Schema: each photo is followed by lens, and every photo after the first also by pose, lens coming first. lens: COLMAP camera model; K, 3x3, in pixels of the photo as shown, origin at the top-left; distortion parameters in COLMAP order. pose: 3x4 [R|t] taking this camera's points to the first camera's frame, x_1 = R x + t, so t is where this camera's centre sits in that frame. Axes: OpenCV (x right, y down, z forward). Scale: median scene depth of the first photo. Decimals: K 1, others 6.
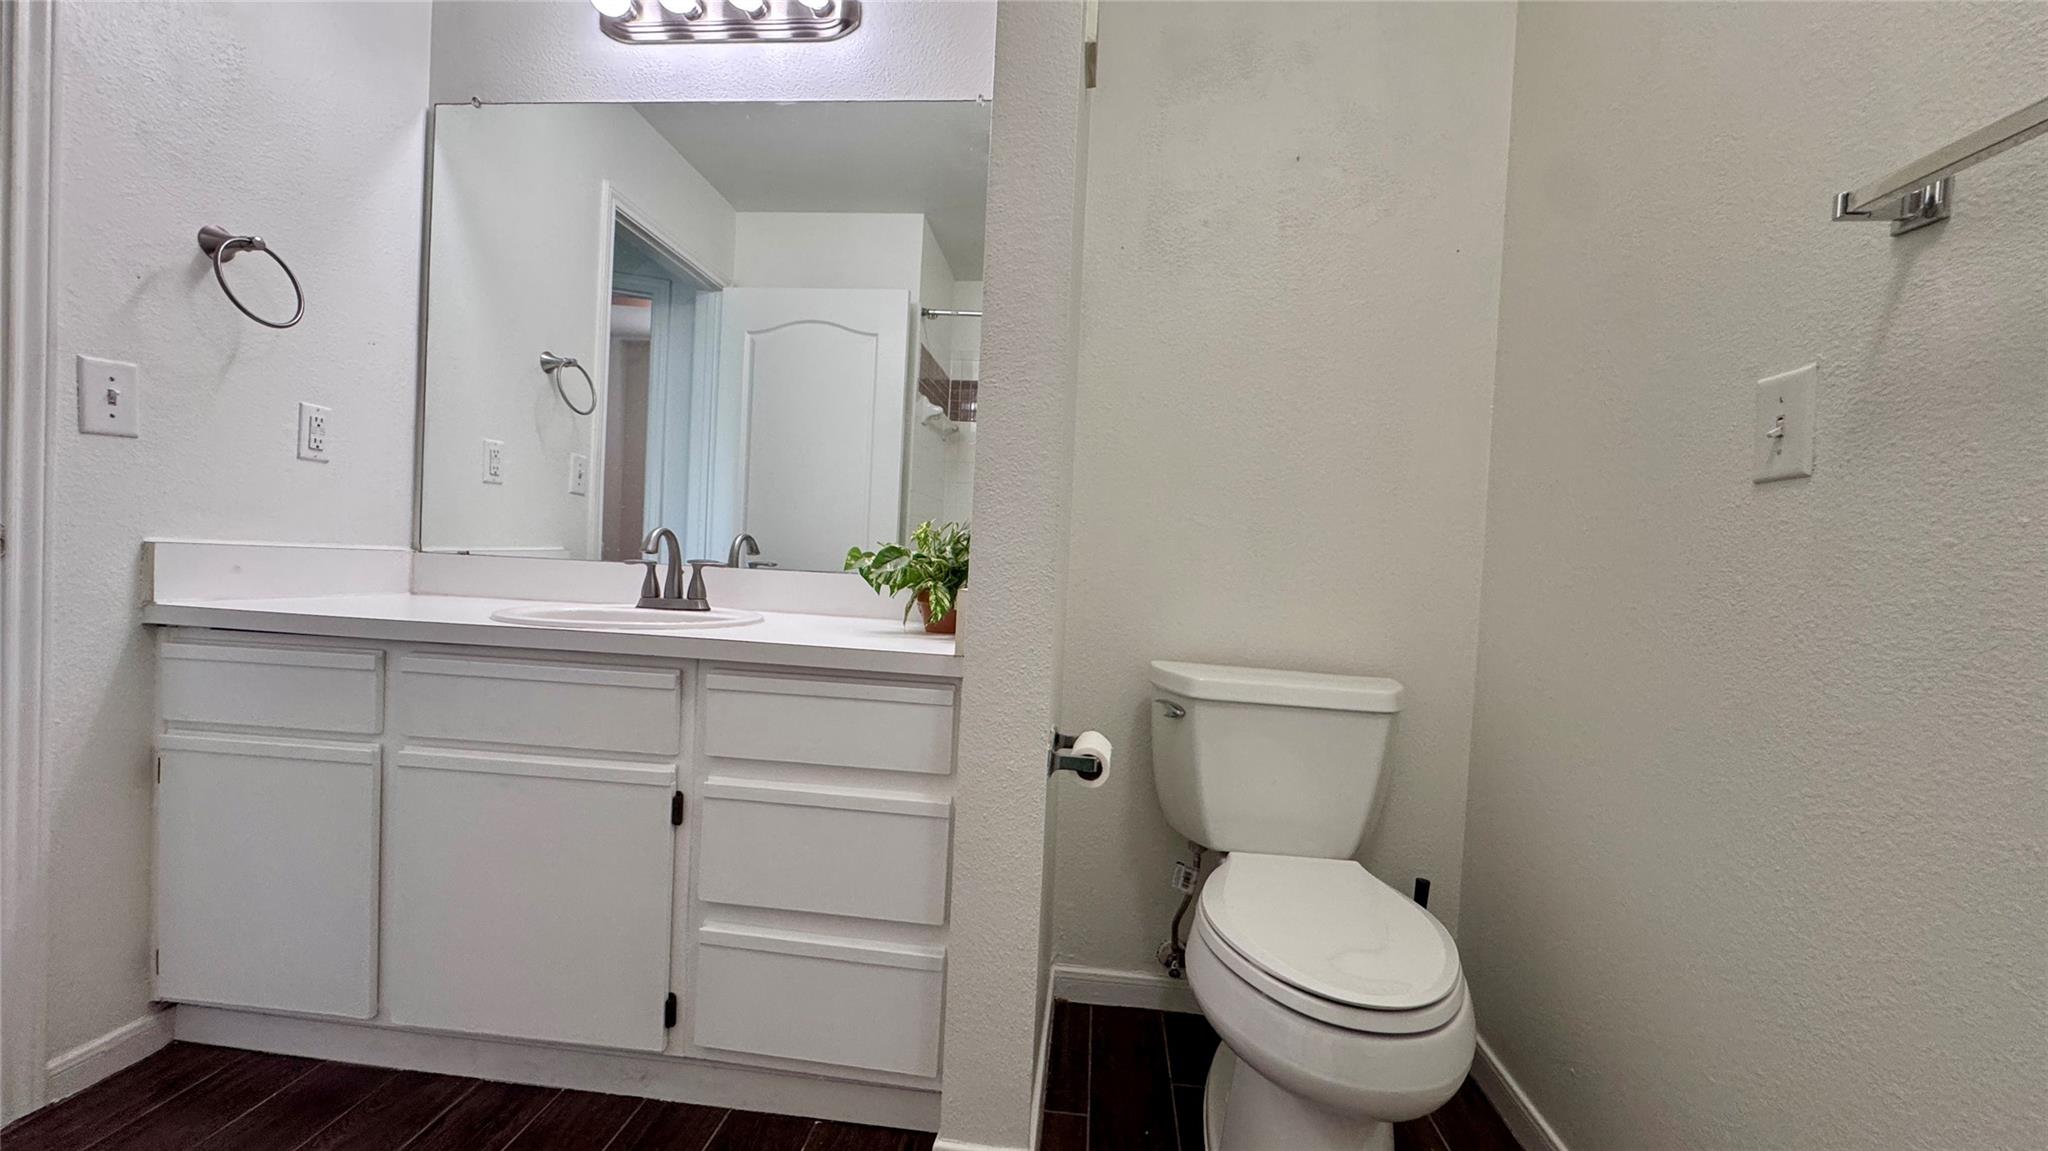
lens RADIAL K [[838.3, 0, 1014.8], [0, 838.3, 572.2], [0, 0, 1]] dist [-0.018560, -0.000200]
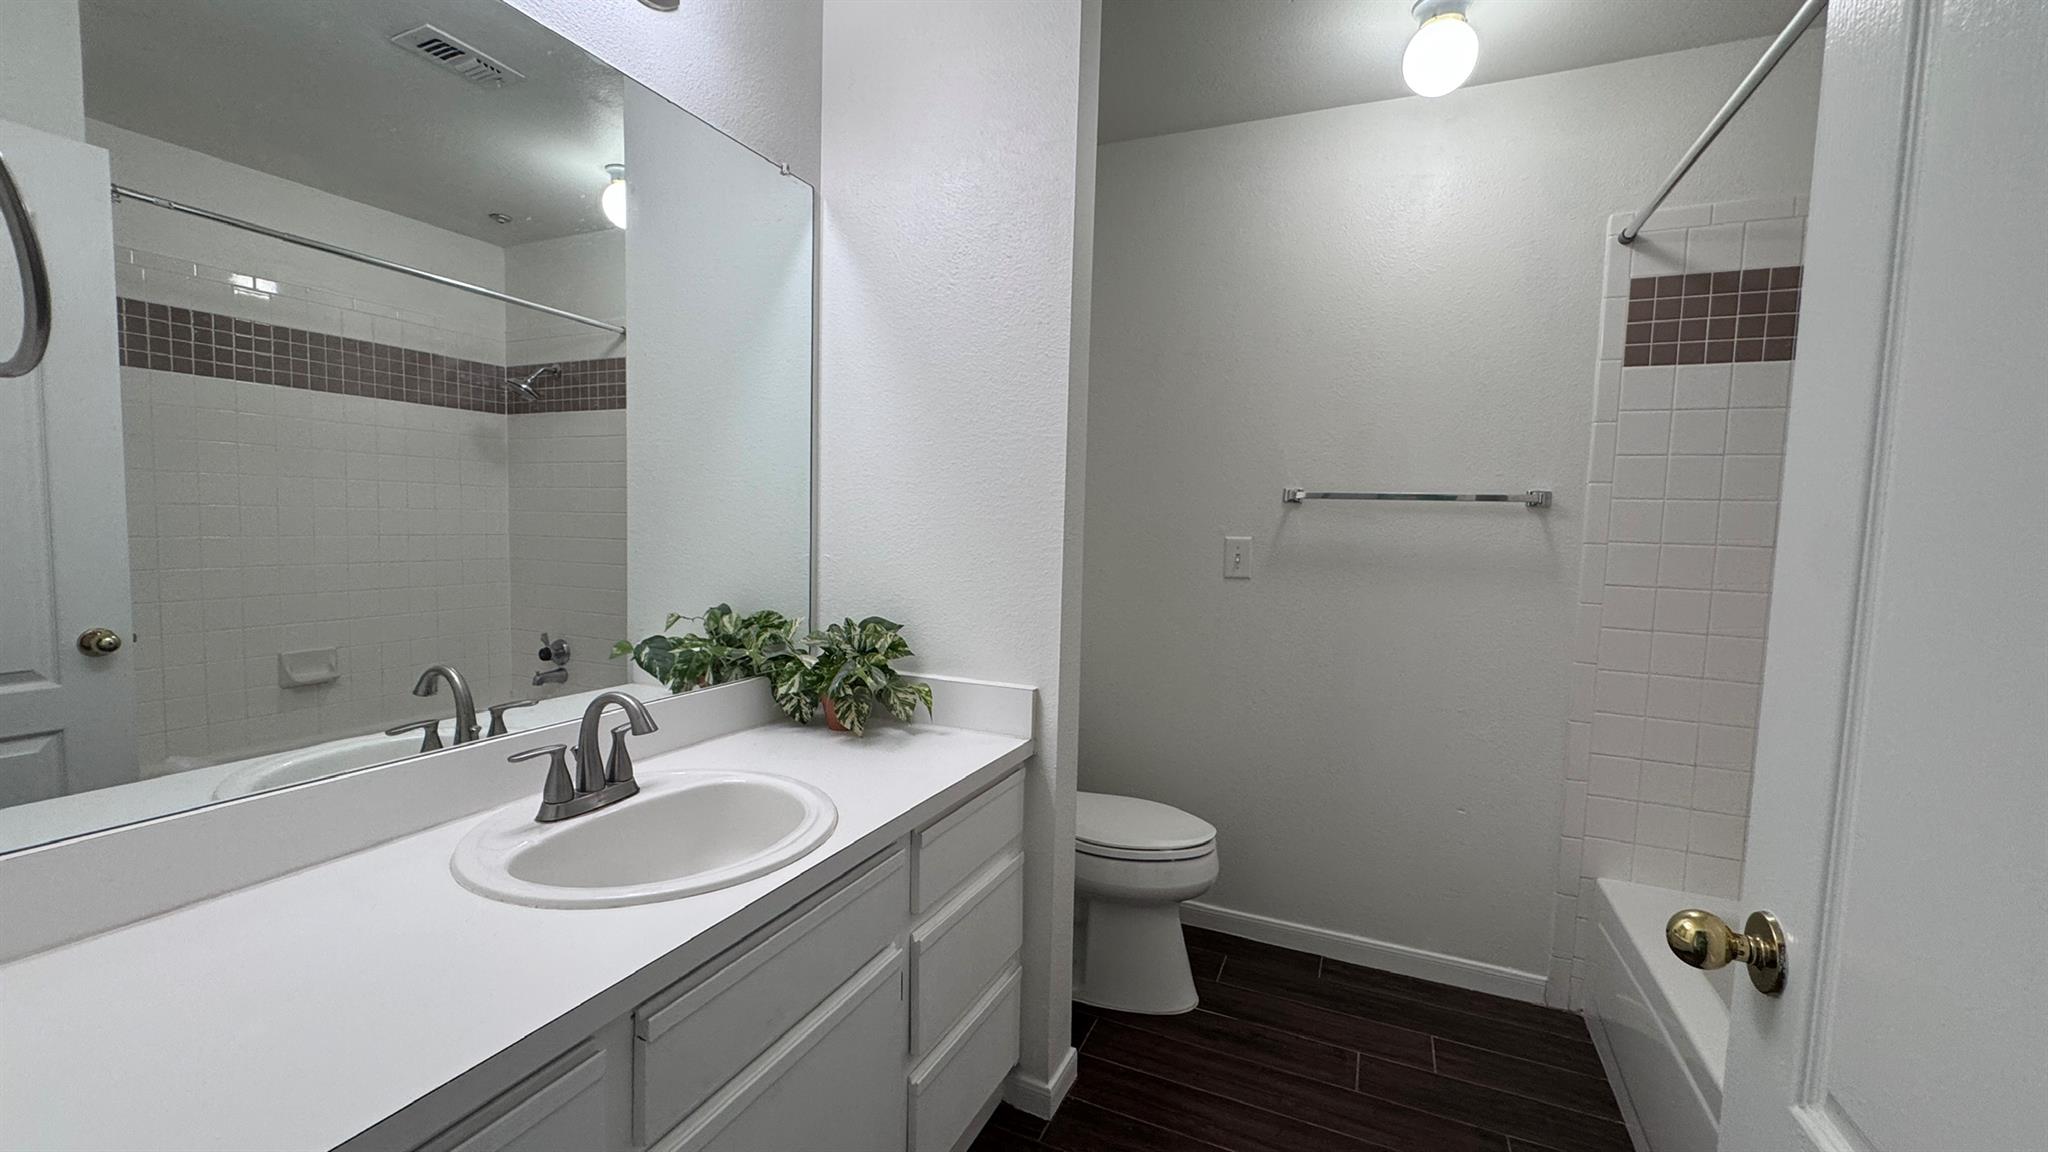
lens RADIAL K [[819.2, 0, 1018.2], [0, 819.2, 577.0], [0, 0, 1]] dist [-0.000909, 0.000422]
pose [[0.320645, -0.106731, 0.941167, -1.758741], [0.003852, 0.993770, 0.111384, -0.413052], [-0.947192, -0.032089, 0.319058, 0.836791]]
